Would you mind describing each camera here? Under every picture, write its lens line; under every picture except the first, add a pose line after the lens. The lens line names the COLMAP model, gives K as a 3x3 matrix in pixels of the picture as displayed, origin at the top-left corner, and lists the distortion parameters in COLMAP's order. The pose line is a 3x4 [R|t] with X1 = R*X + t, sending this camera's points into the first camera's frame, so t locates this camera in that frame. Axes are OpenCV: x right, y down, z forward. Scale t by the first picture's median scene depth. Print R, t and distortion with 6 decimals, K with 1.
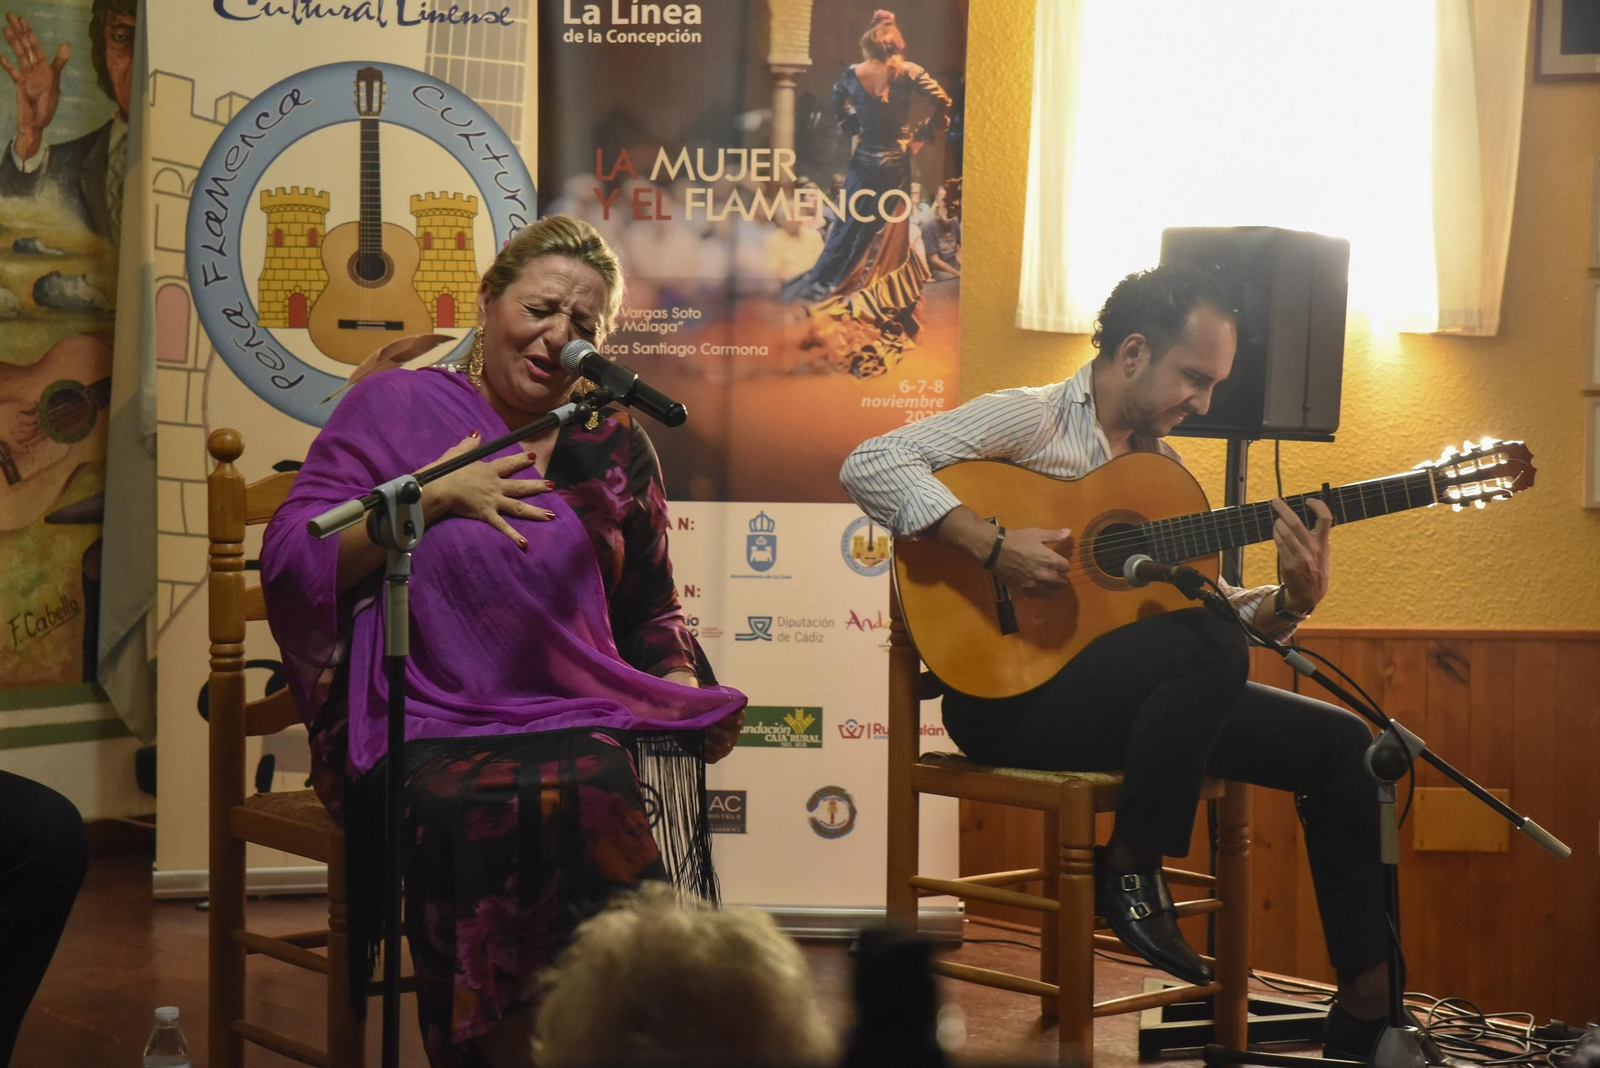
lens RADIAL K [[2929.1, 0, 795.9], [0, 2929.1, 543.5], [0, 0, 1]] dist [0.243079, 0.000000]
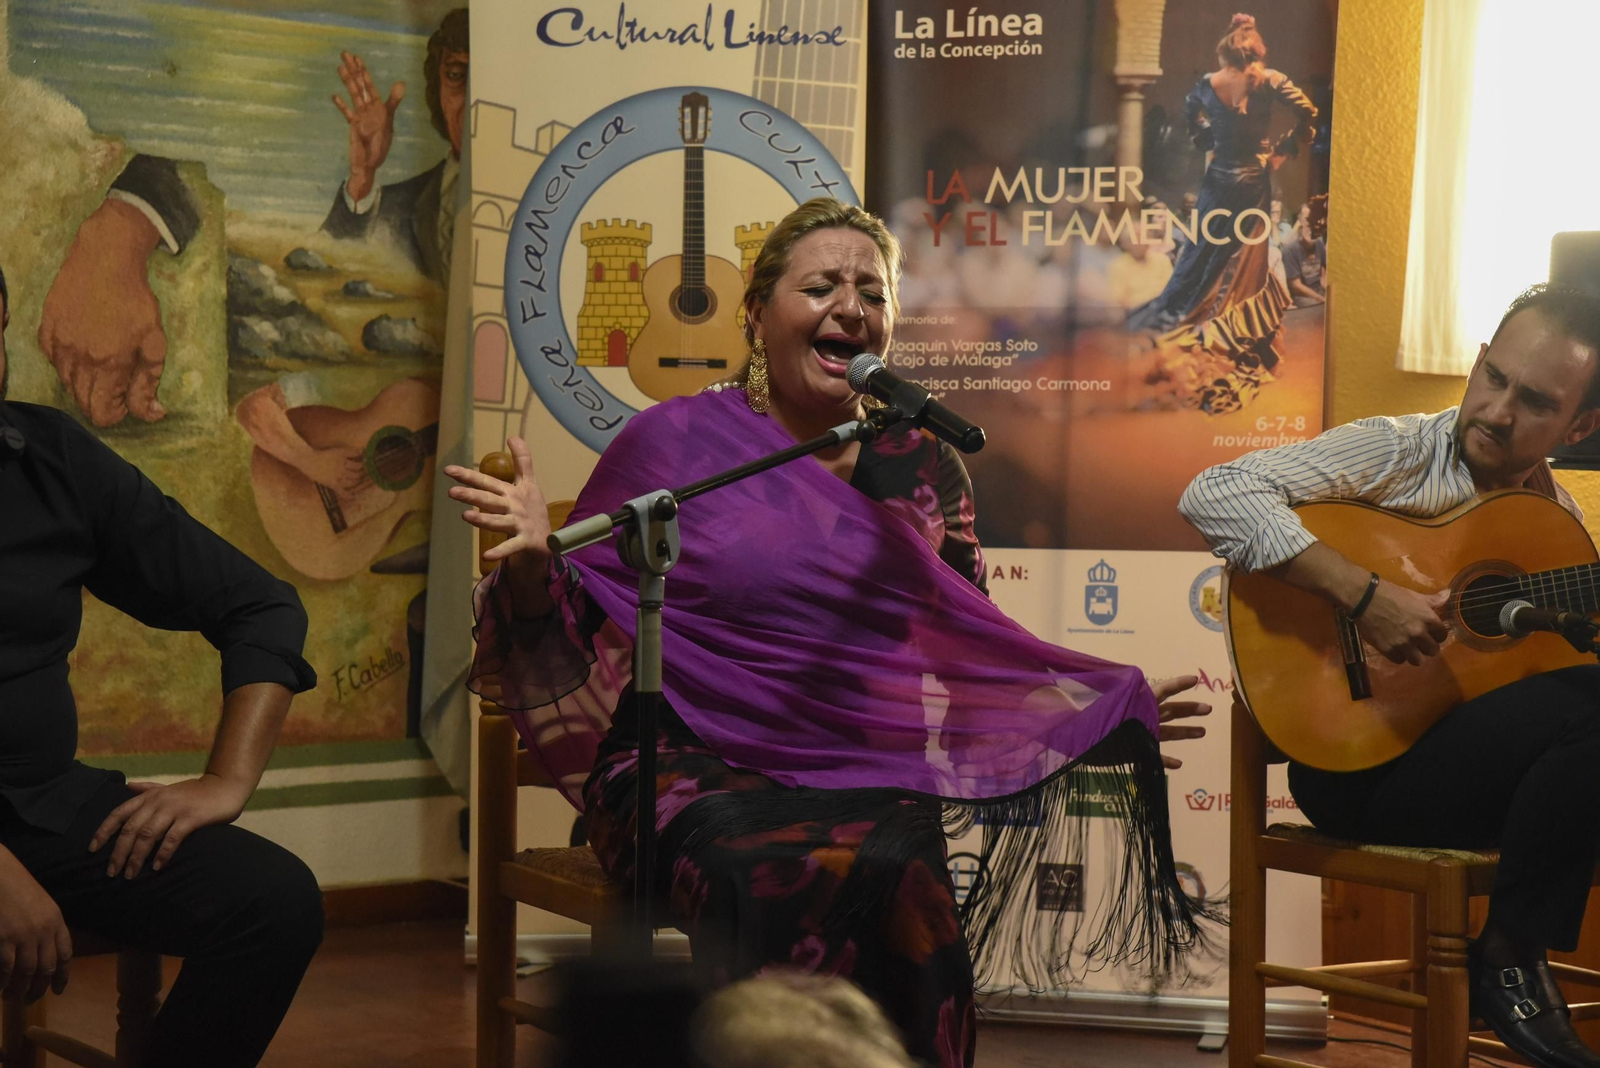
lens RADIAL K [[2929.1, 0, 793.5], [0, 2929.1, 541.8], [0, 0, 1]] dist [0.243079, 0.000000]
pose [[0.990642, 0.006090, -0.136348, 0.018032], [-0.010189, 0.999516, -0.029385, 0.011391], [0.136103, 0.030499, 0.990225, 0.075150]]
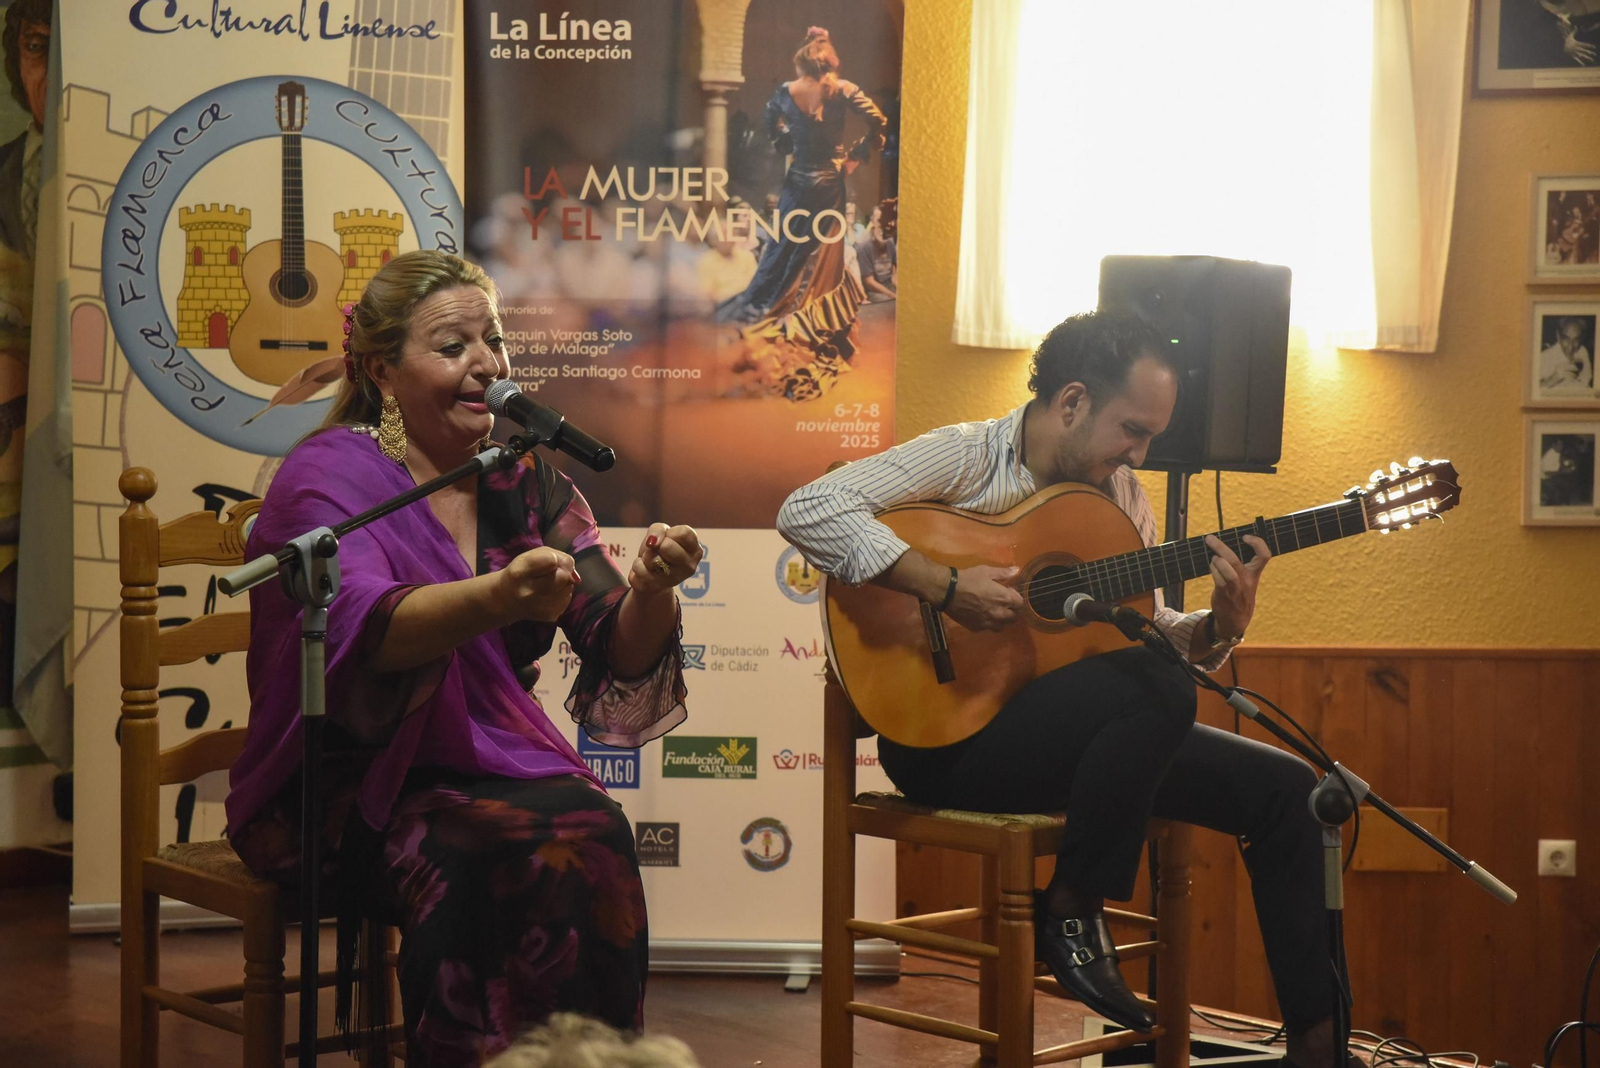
lens RADIAL K [[2929.1, 0, 794.6], [0, 2929.1, 540.4], [0, 0, 1]] dist [0.243079, 0.000000]
pose [[0.999767, -0.001386, 0.021539, 0.000722], [0.001294, 0.999990, 0.004268, -0.014084], [-0.021545, -0.004240, 0.999759, 0.018679]]
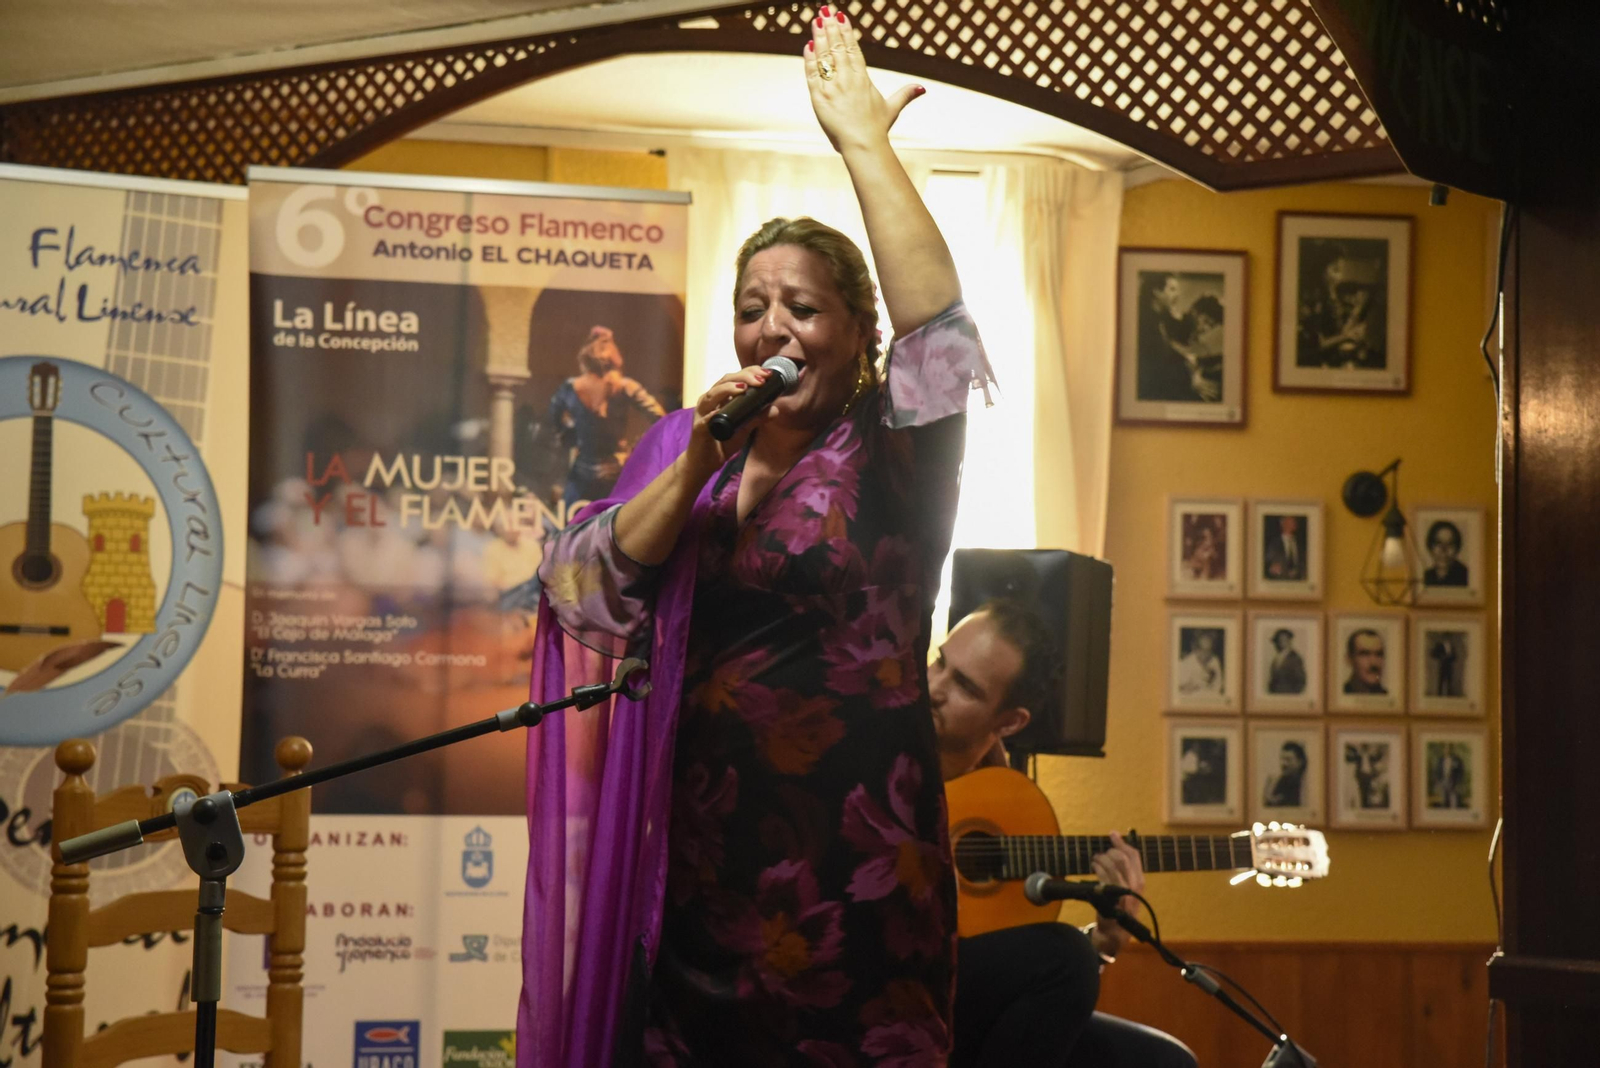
lens RADIAL K [[2929.1, 0, 791.2], [0, 2929.1, 536.4], [0, 0, 1]] dist [0.243079, 0.000000]
pose [[0.967565, 0.024458, 0.251434, -0.158219], [0.003226, 0.994025, -0.109108, 0.000537], [-0.252600, 0.106380, 0.961705, 0.023628]]
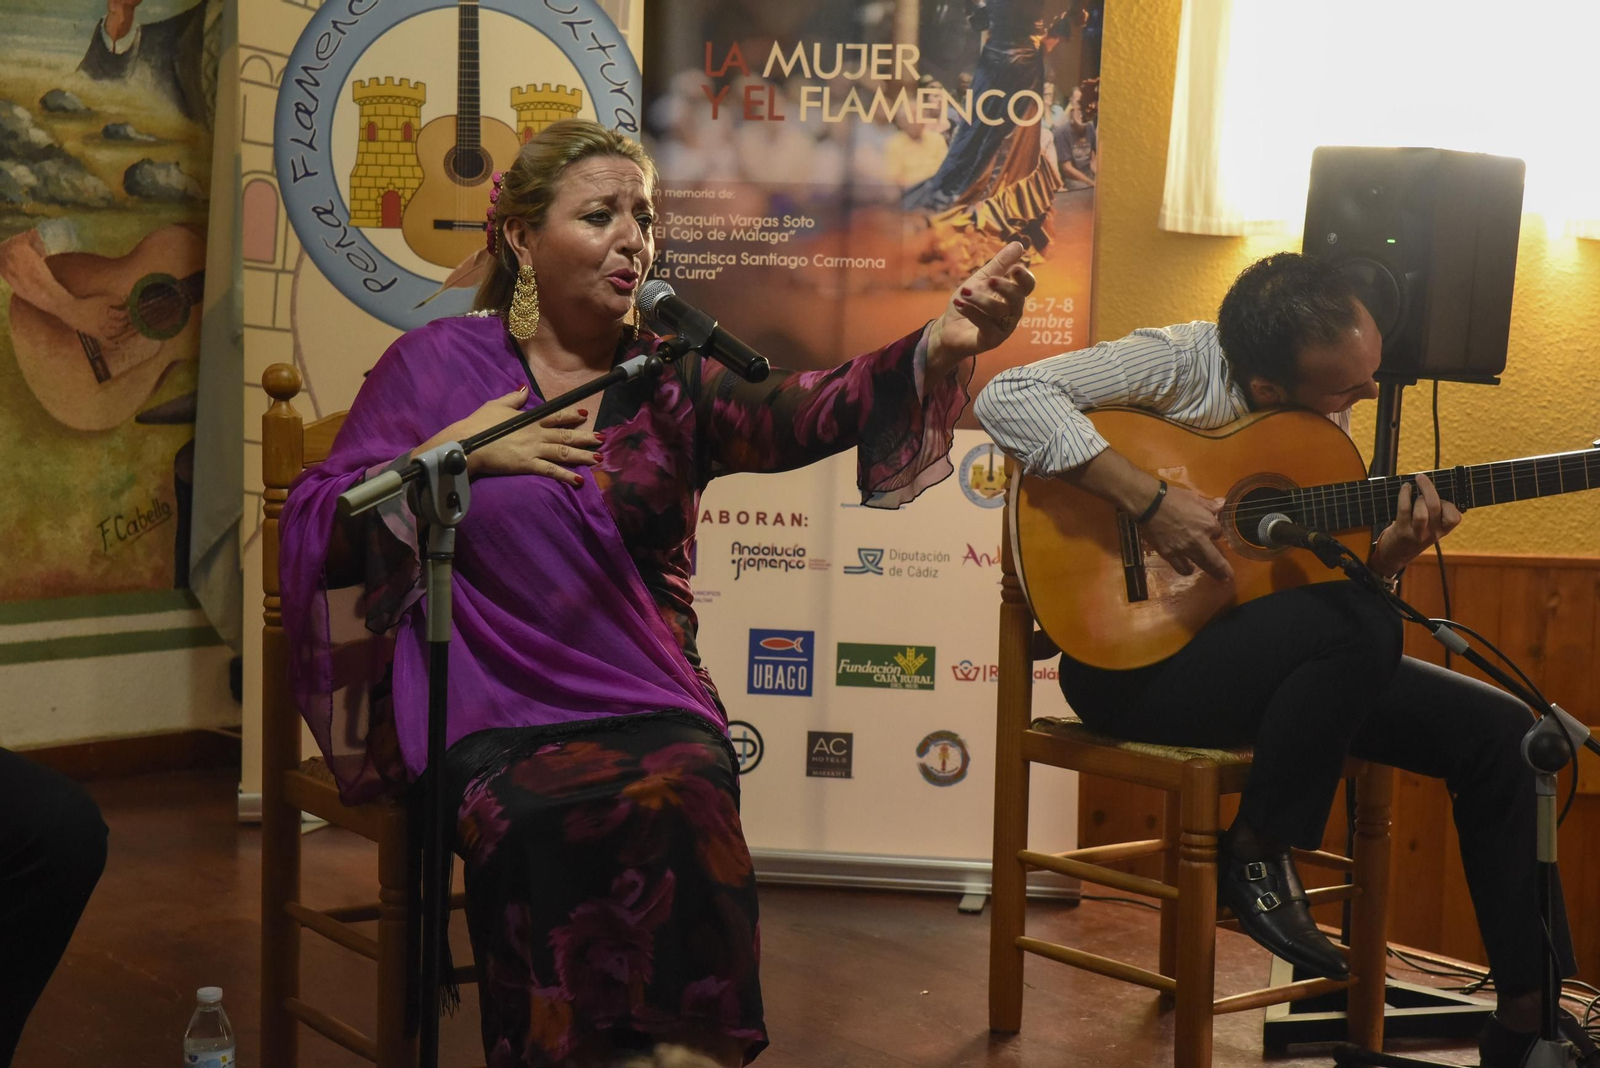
lens RADIAL K [[2929.1, 0, 792.7], [0, 2929.1, 543.4], [0, 0, 1]] dist [0.243079, 0.000000]
pose [[0.998366, 0.020975, -0.053157, 0.012608], [-0.018175, 0.998449, 0.052626, -0.025434], [0.054179, -0.051573, 0.997199, 0.063187]]
